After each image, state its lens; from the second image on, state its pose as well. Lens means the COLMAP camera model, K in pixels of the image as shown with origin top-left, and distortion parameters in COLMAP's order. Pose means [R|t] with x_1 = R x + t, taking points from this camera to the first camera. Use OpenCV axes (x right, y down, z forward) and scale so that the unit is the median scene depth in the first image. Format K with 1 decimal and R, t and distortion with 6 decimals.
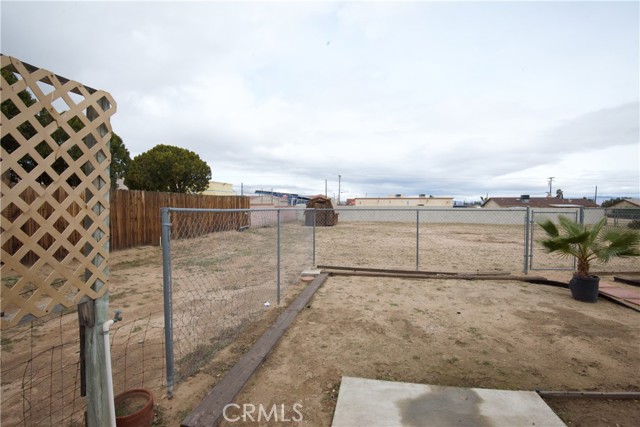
lens RADIAL K [[295.4, 0, 321.3], [0, 295.4, 213.8], [0, 0, 1]] dist [-0.032301, -0.000270]
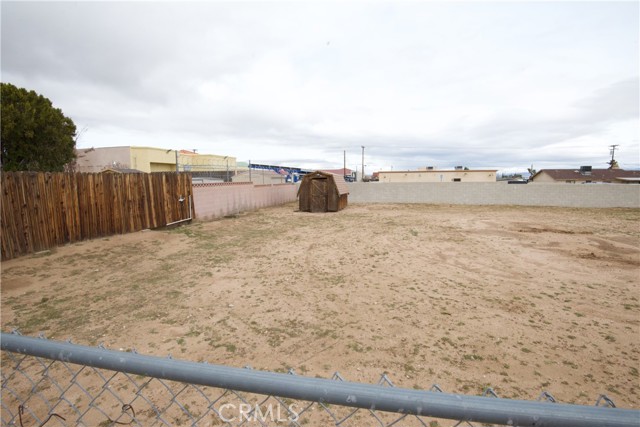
lens RADIAL K [[295.4, 0, 319.6], [0, 295.4, 211.3], [0, 0, 1]] dist [-0.032301, -0.000270]
pose [[0.994819, 0.000690, -0.101664, 0.037640], [0.007324, 0.996892, 0.078439, -0.008990], [0.101402, -0.078777, 0.991722, 0.148534]]
